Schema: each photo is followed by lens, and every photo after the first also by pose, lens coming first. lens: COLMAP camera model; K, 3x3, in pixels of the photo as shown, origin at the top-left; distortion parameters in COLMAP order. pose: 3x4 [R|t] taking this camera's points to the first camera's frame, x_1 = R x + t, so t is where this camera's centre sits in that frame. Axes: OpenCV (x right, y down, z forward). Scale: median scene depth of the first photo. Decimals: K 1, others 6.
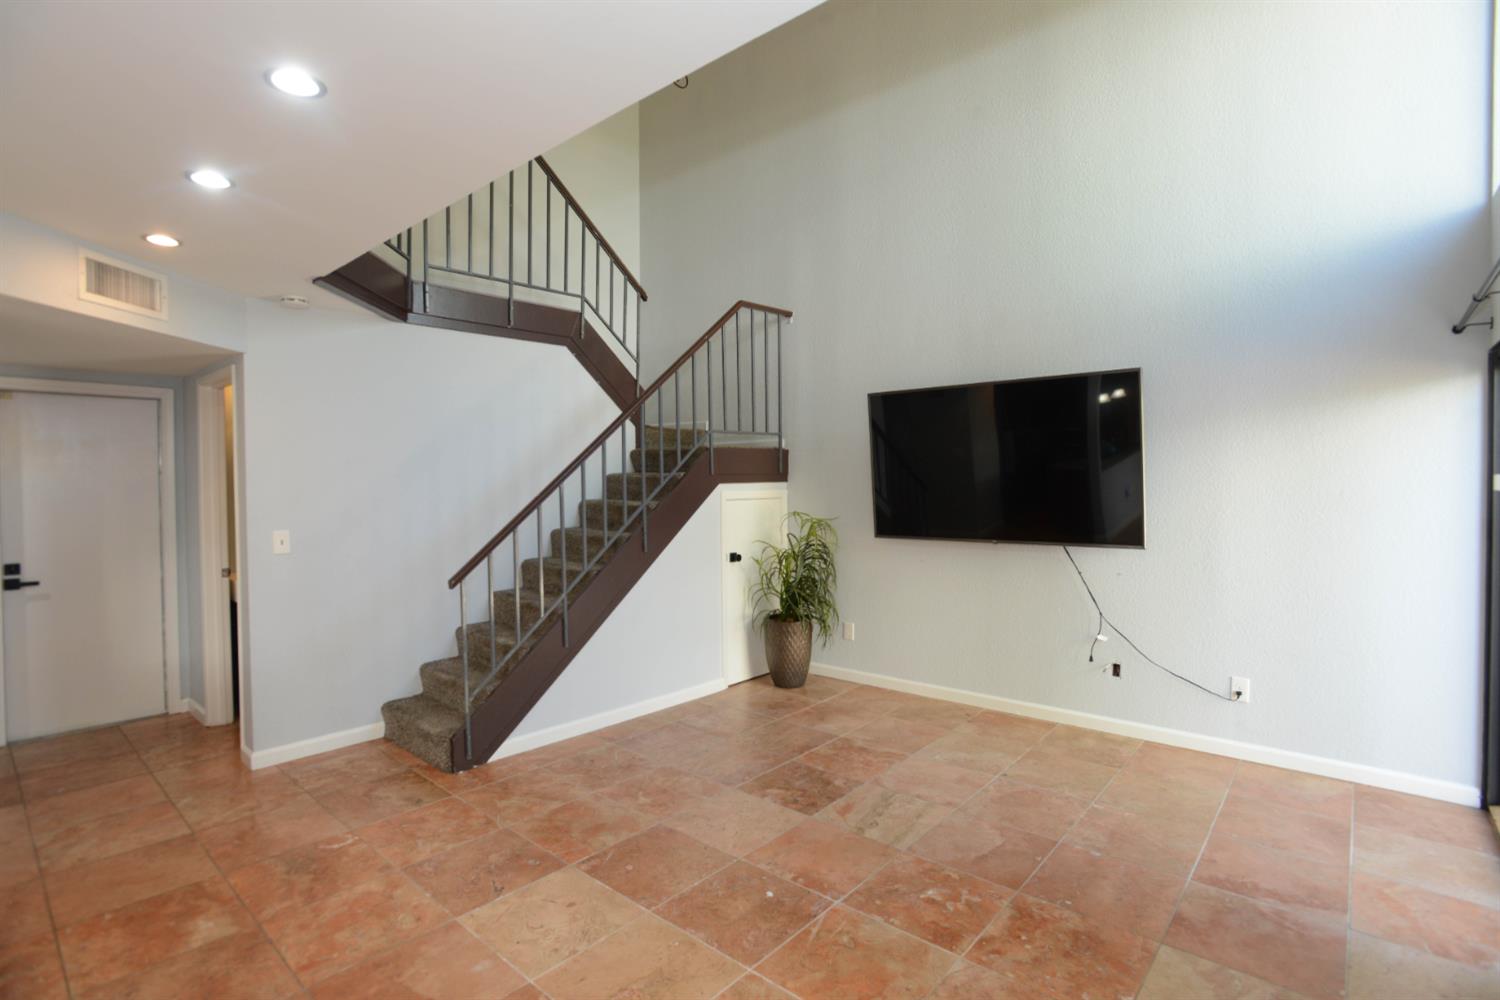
lens RADIAL K [[742.8, 0, 751.5], [0, 742.8, 497.5], [0, 0, 1]] dist [-0.043308, -0.000039]
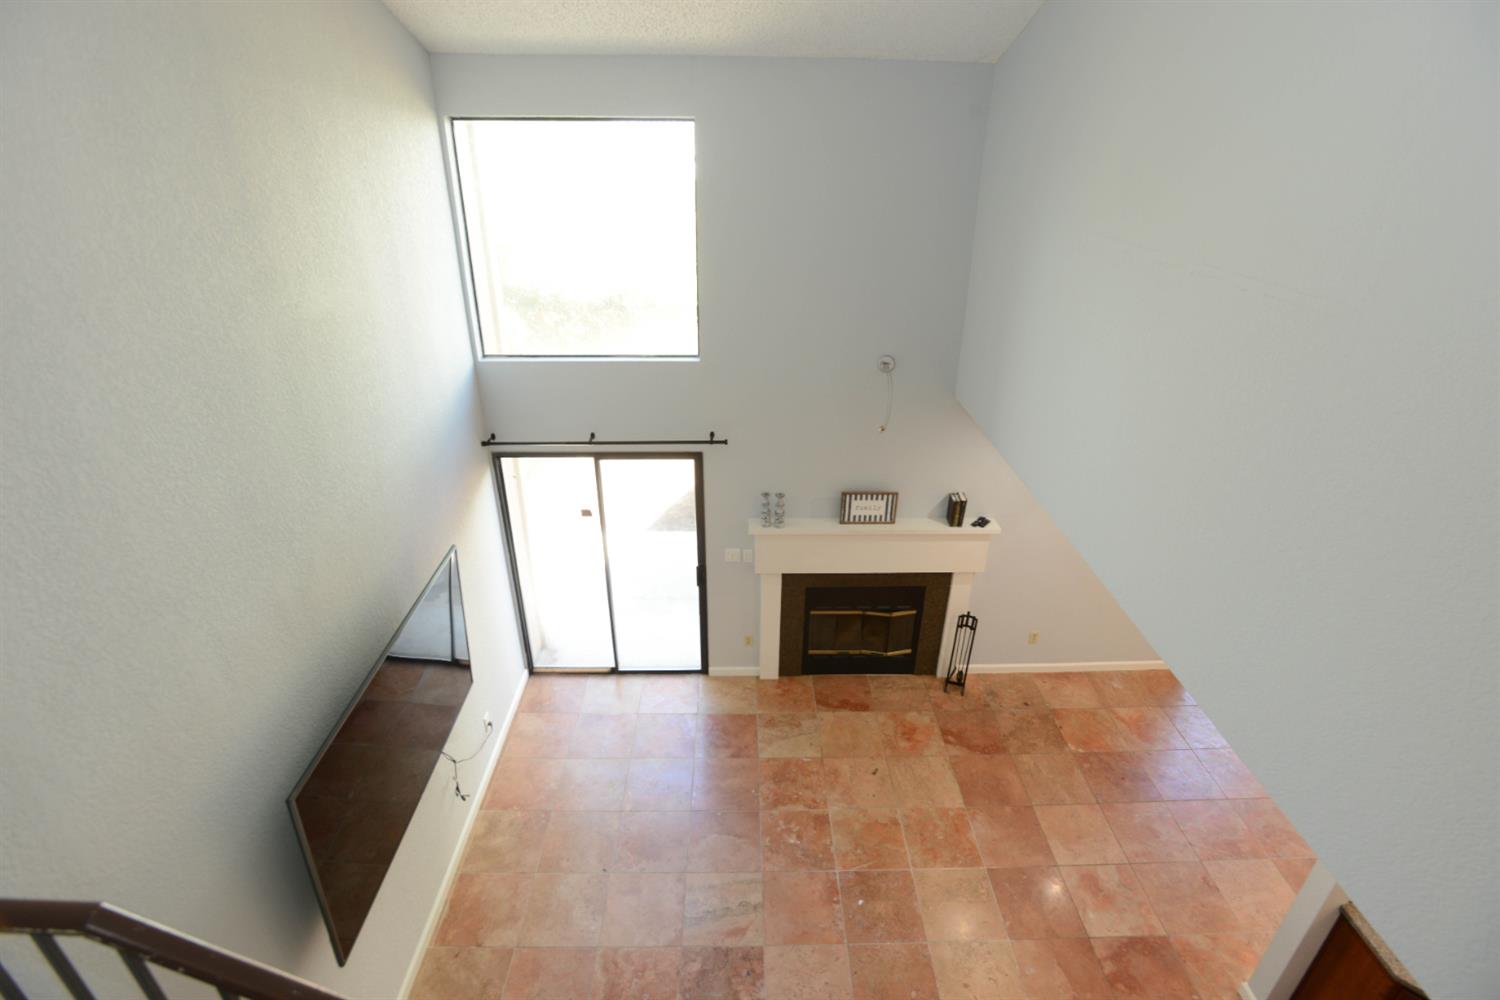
lens RADIAL K [[742.8, 0, 747.4], [0, 742.8, 499.1], [0, 0, 1]] dist [-0.043308, -0.000039]
pose [[-0.684365, -0.327010, 0.651697, -0.591564], [-0.001209, 0.894297, 0.447473, -1.034305], [-0.729139, 0.305446, -0.612421, 1.957687]]
